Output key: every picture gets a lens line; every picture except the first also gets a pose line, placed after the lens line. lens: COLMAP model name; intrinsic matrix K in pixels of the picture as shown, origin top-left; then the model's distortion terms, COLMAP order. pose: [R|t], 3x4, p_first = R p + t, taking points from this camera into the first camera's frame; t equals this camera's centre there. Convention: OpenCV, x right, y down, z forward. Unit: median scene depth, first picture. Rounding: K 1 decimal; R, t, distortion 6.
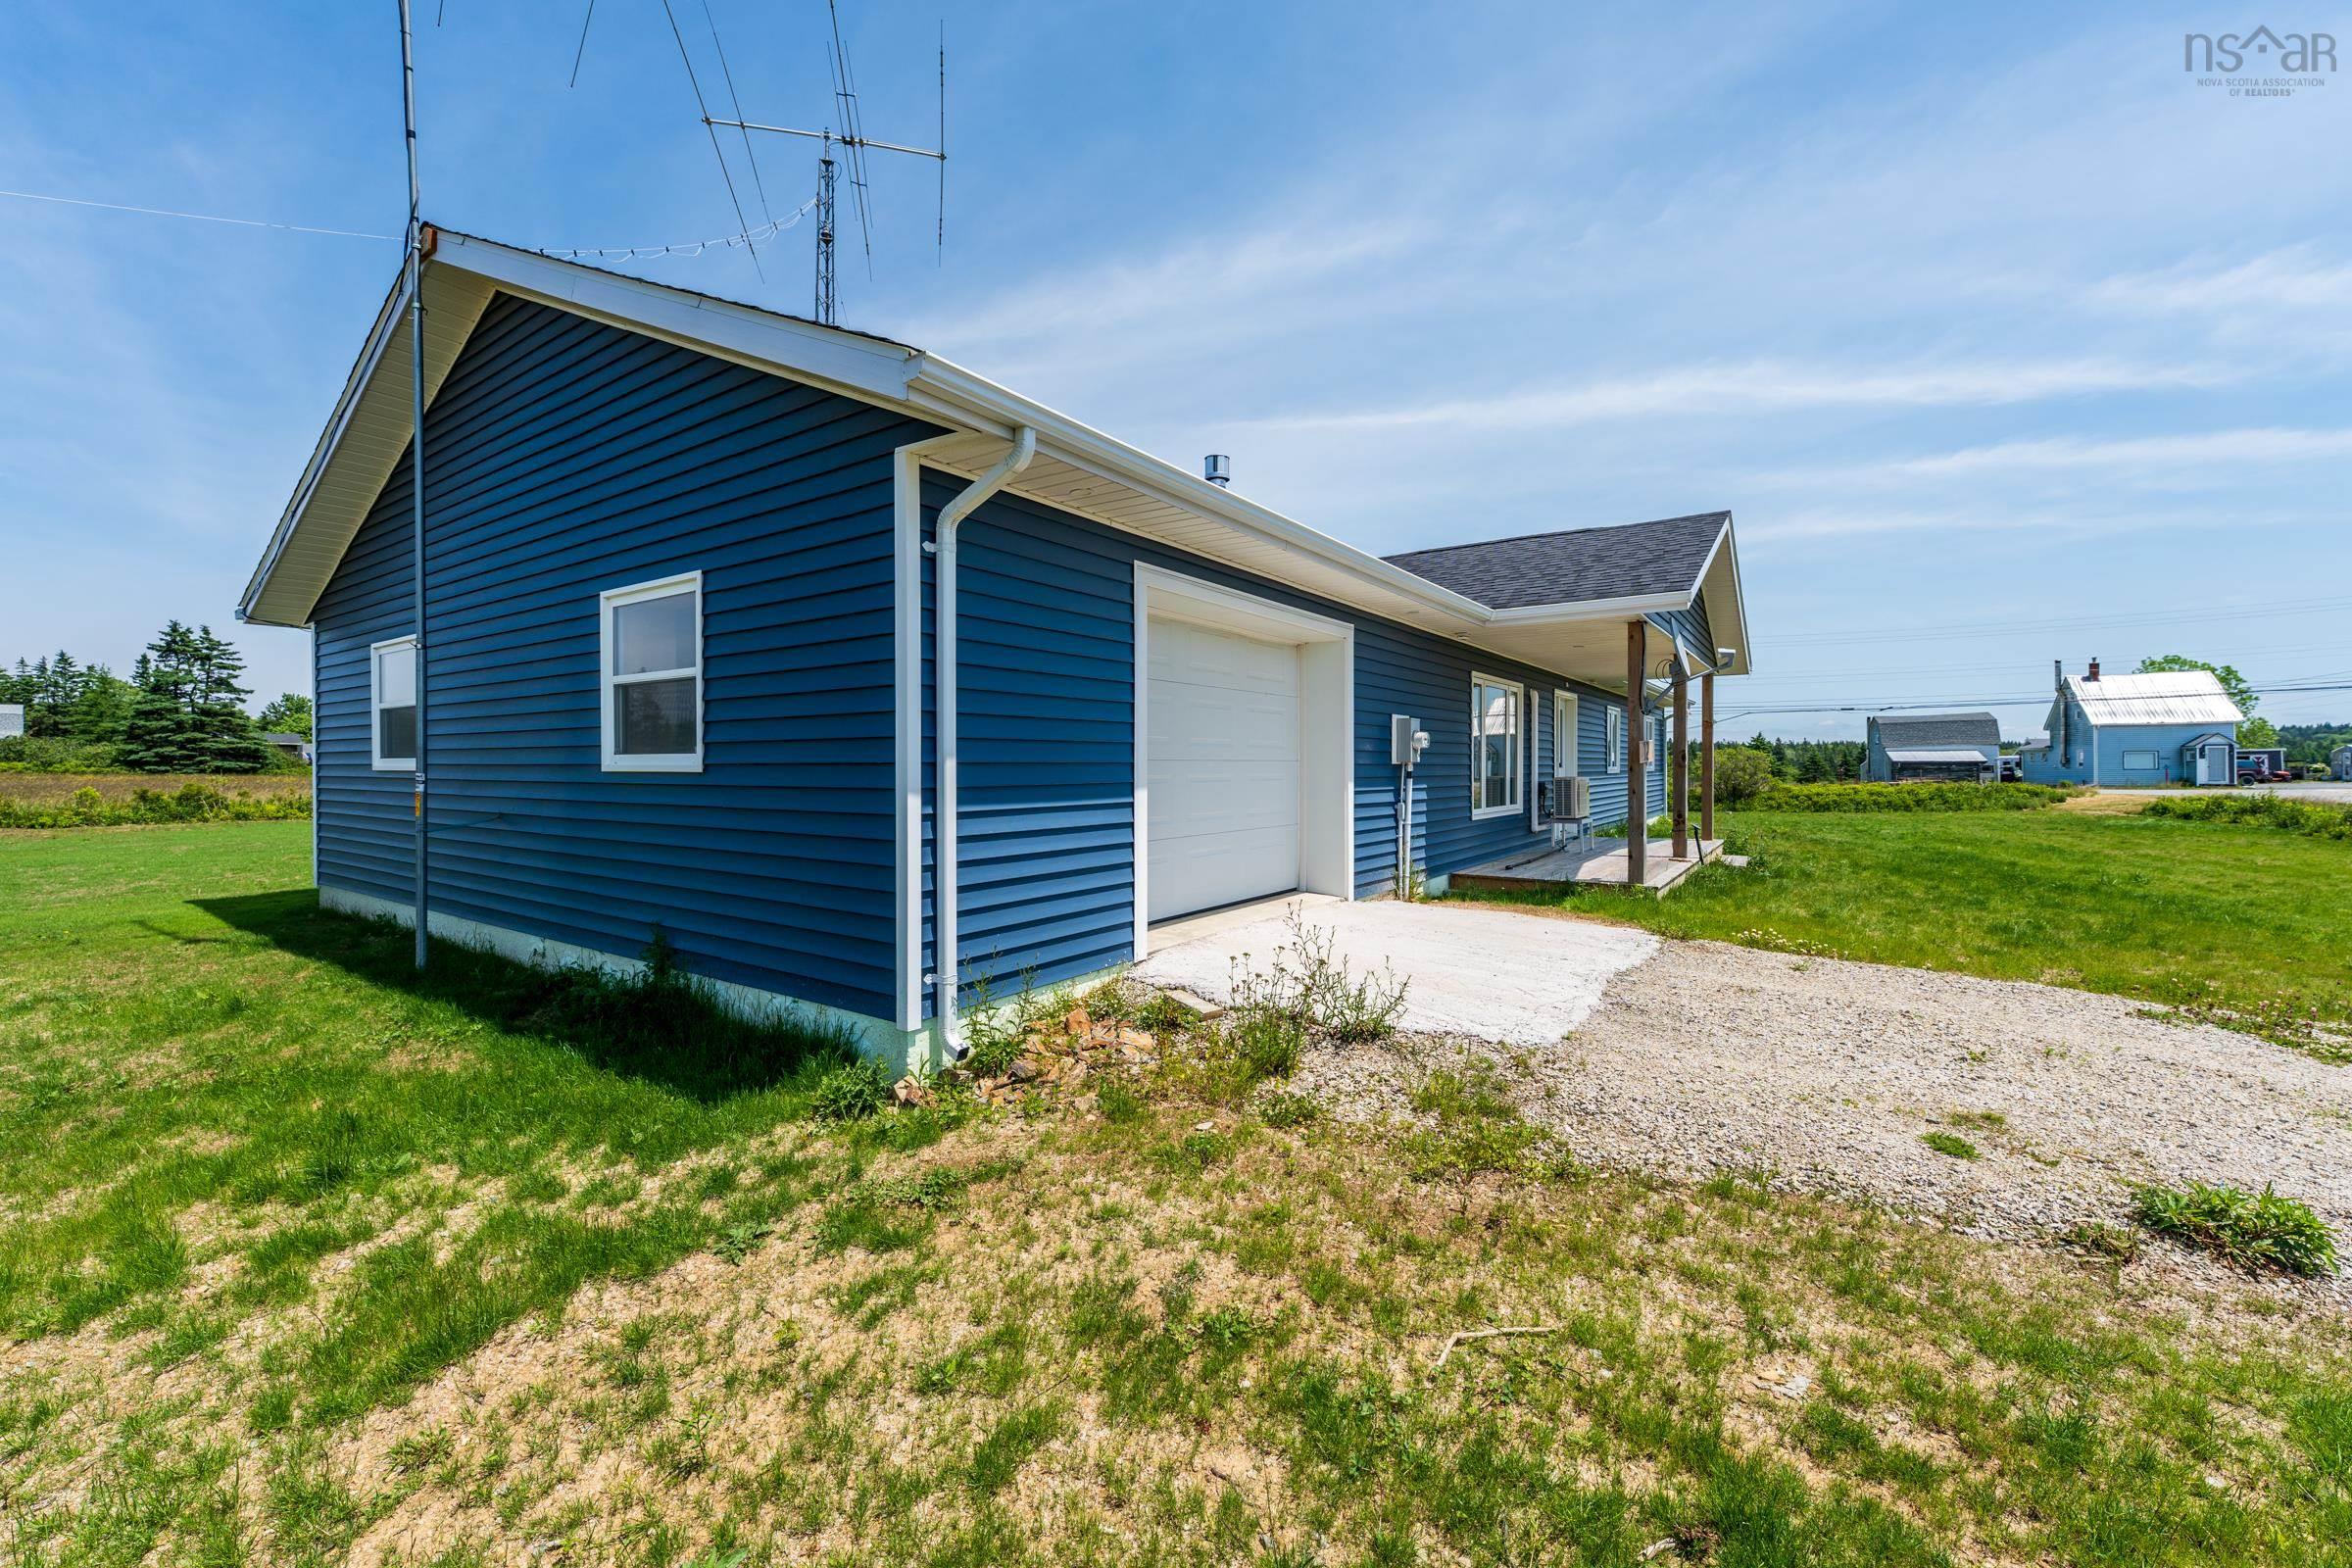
lens RADIAL K [[953.6, 0, 1169.3], [0, 953.6, 769.4], [0, 0, 1]] dist [-0.000652, -0.000048]
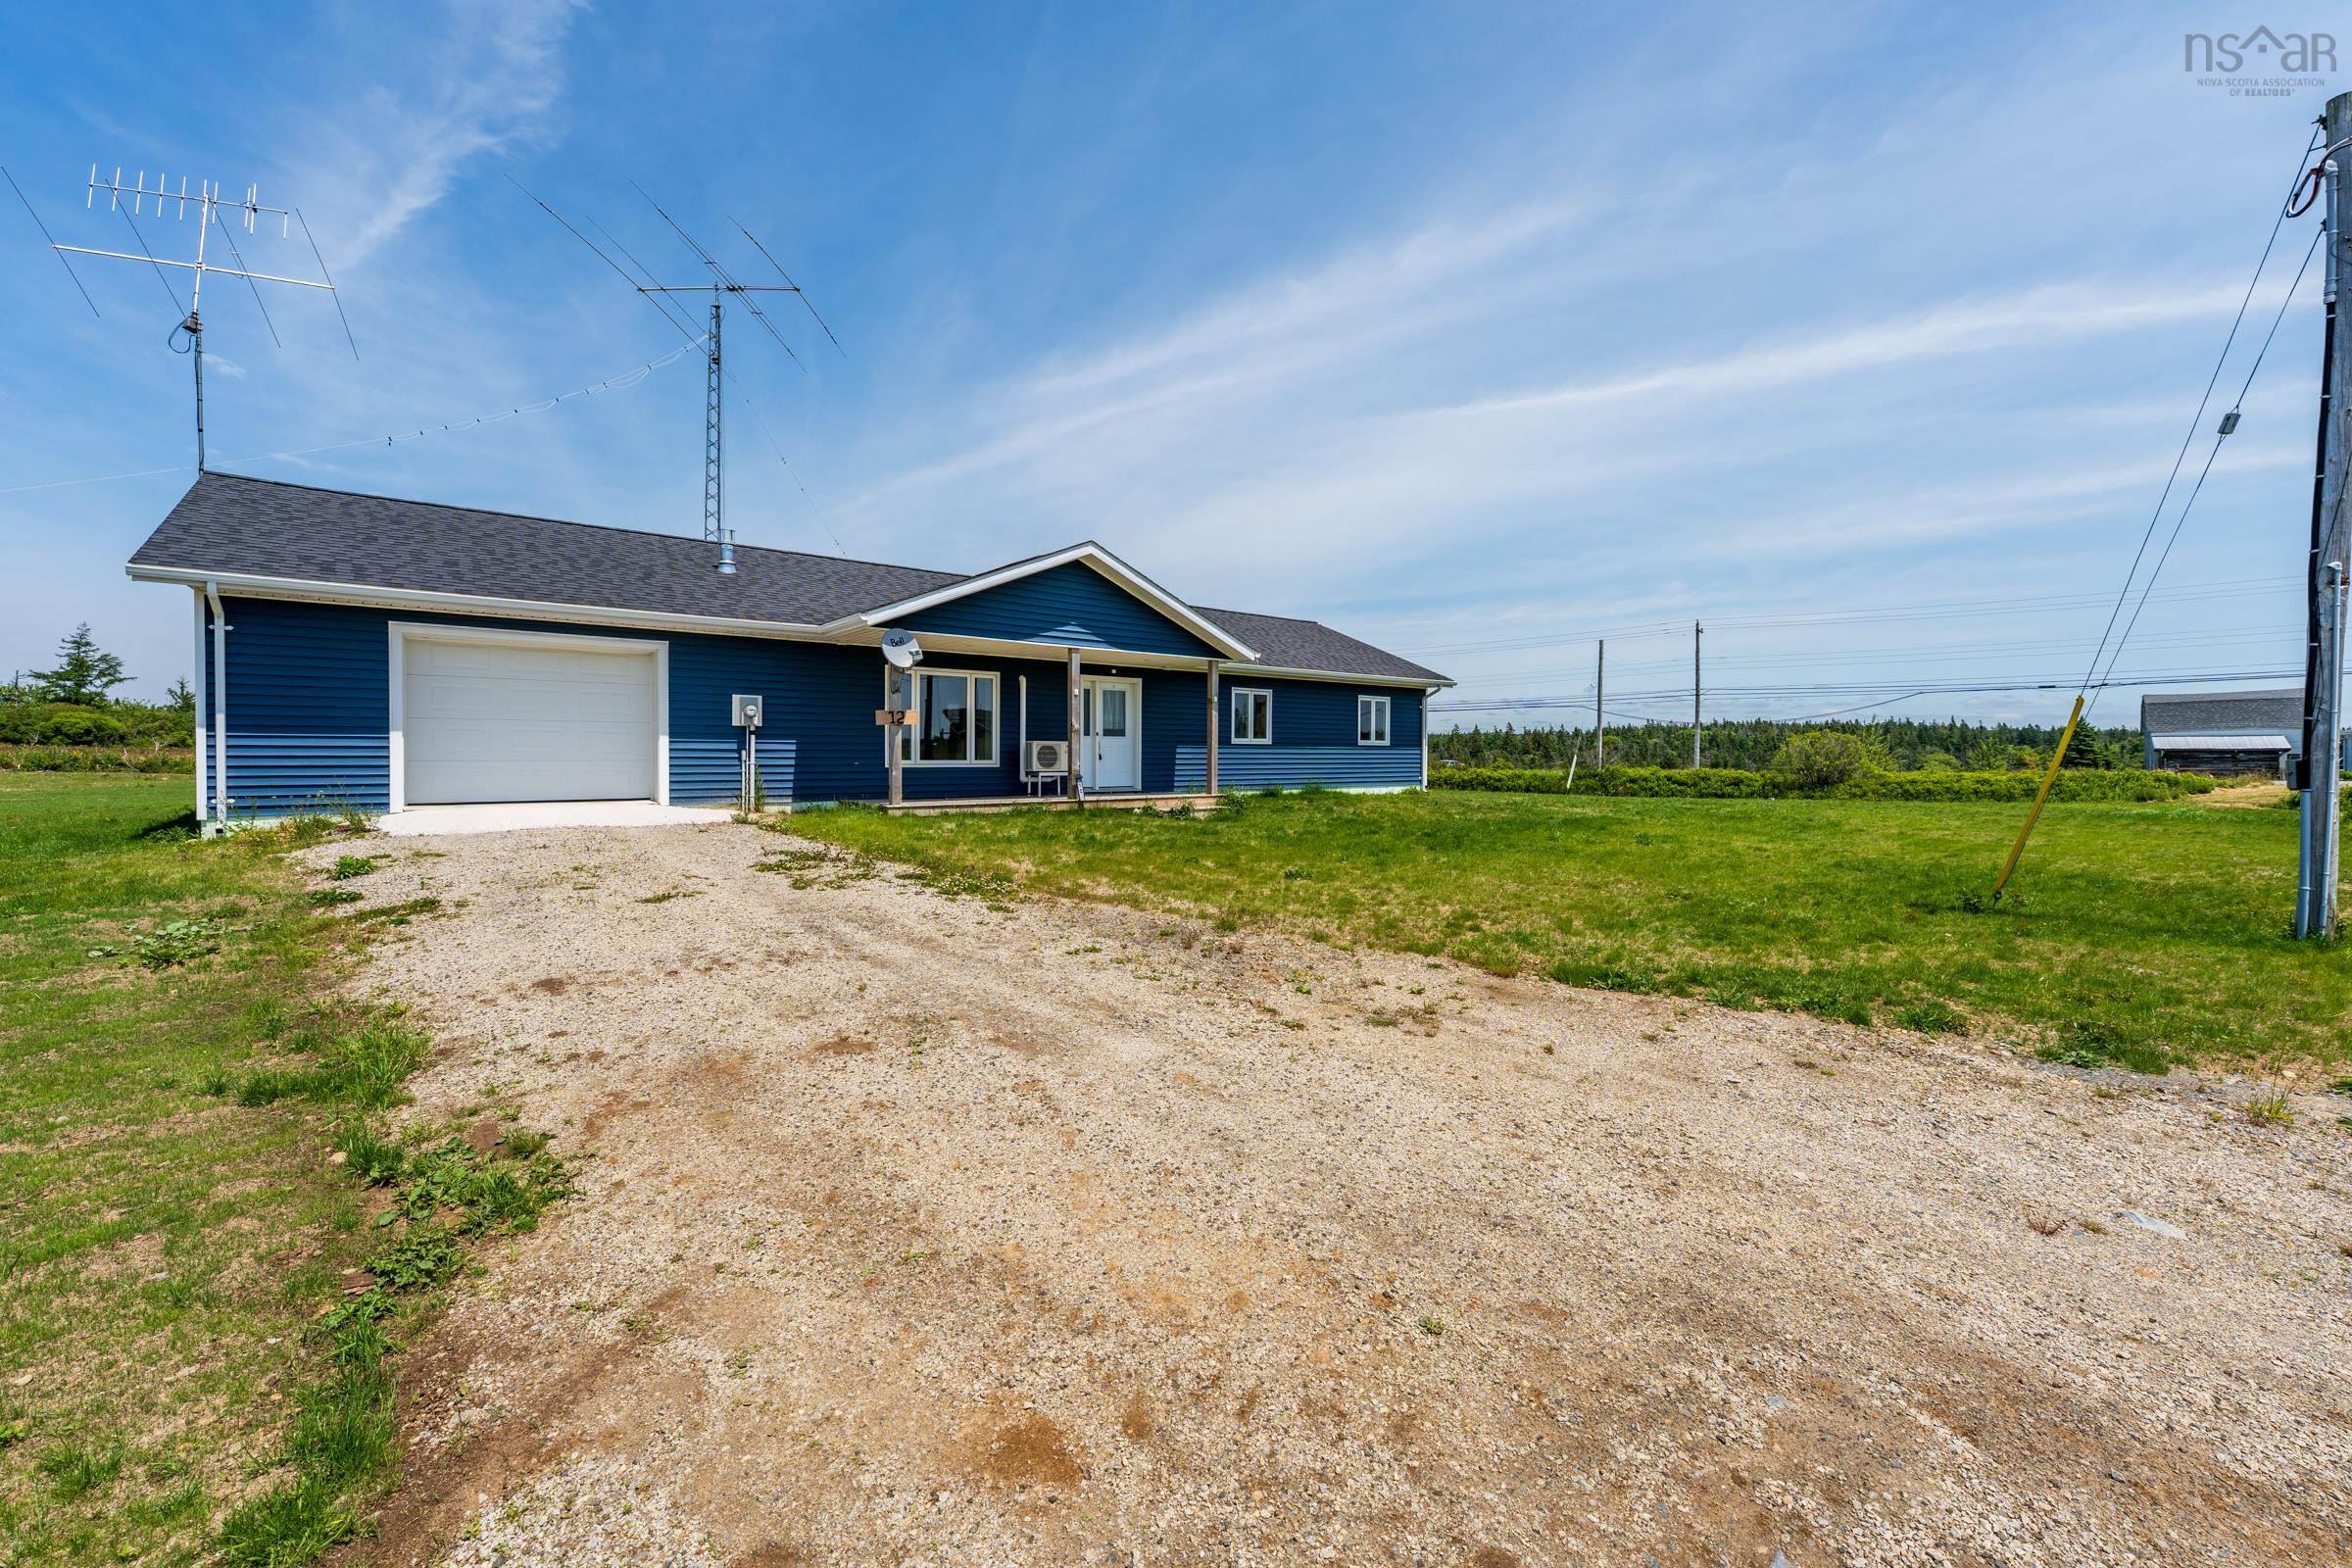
lens RADIAL K [[931.6, 0, 1179.9], [0, 931.6, 757.6], [0, 0, 1]] dist [0.001009, 0.000229]
pose [[0.970996, 0.006305, -0.239014, 0.635530], [-0.006389, 0.999980, 0.000426, 0.020523], [0.239012, 0.001113, 0.971016, -0.166706]]
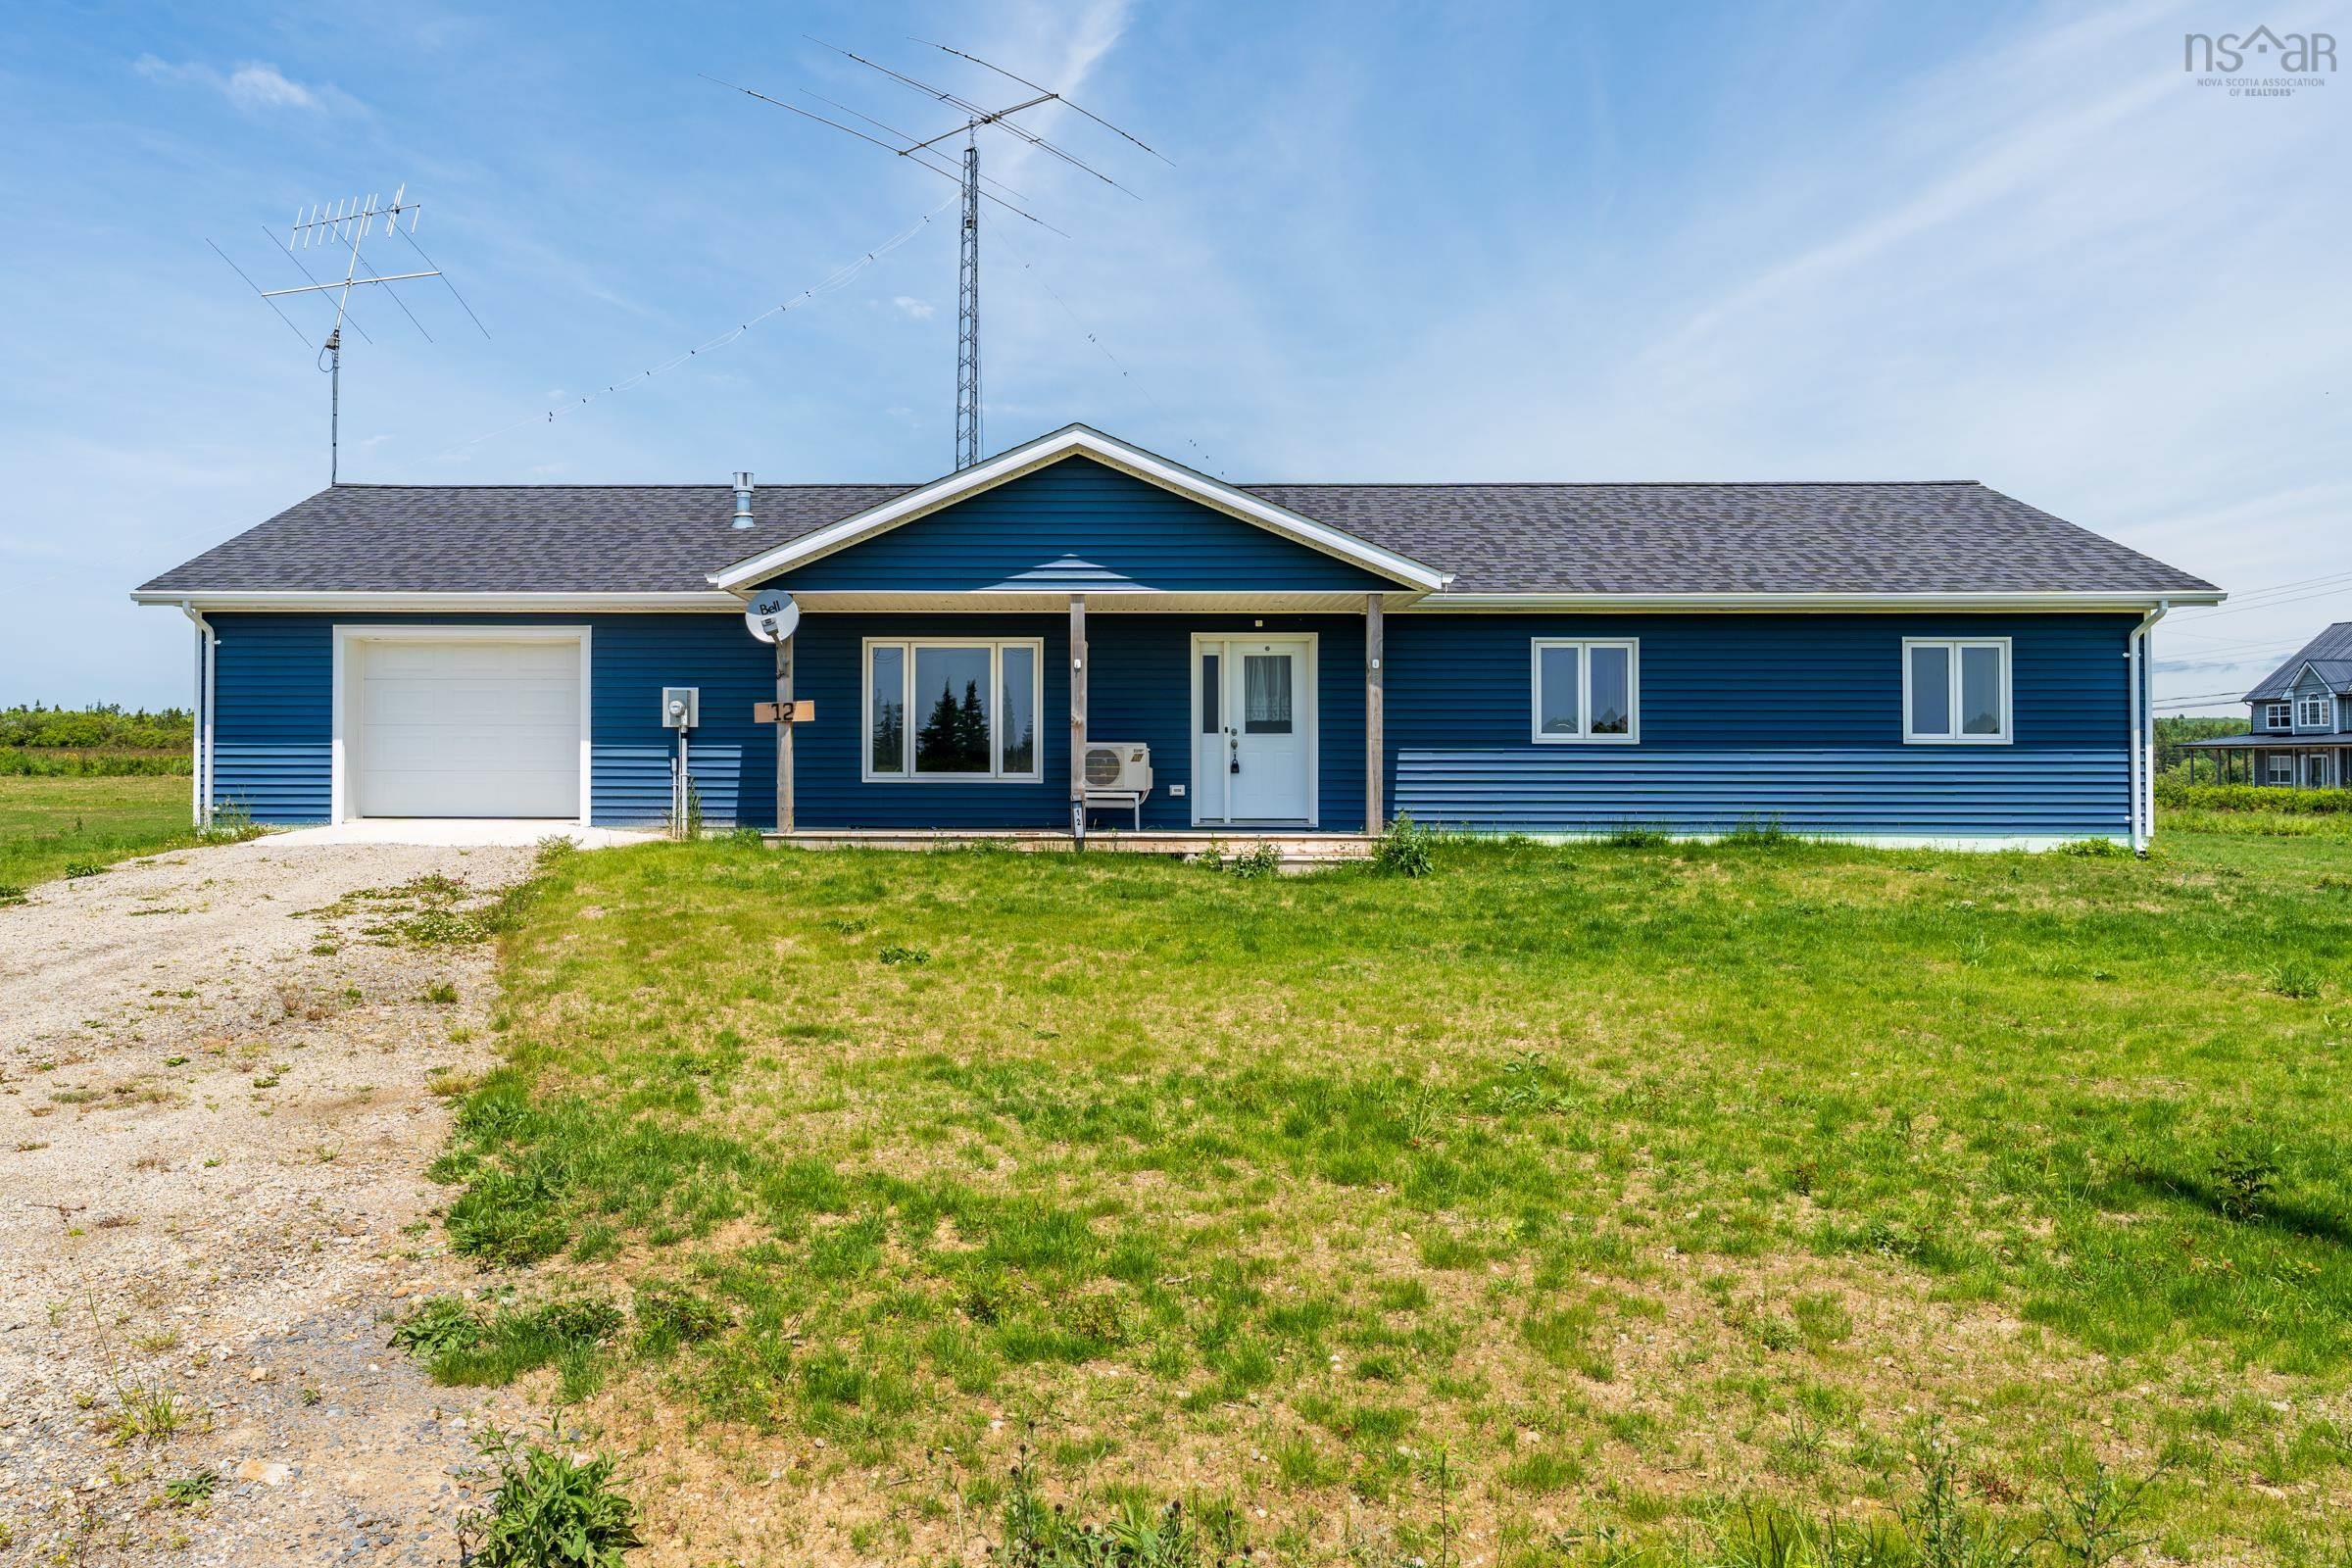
lens RADIAL K [[1565.7, 0, 1048.8], [0, 1565.7, 775.3], [0, 0, 1]] dist [0.003802, 0.002992]
pose [[0.577608, 0.008820, -0.816267, 1.053185], [-0.007357, 0.999957, 0.005599, 0.020558], [0.816281, 0.002772, 0.577648, 0.099505]]
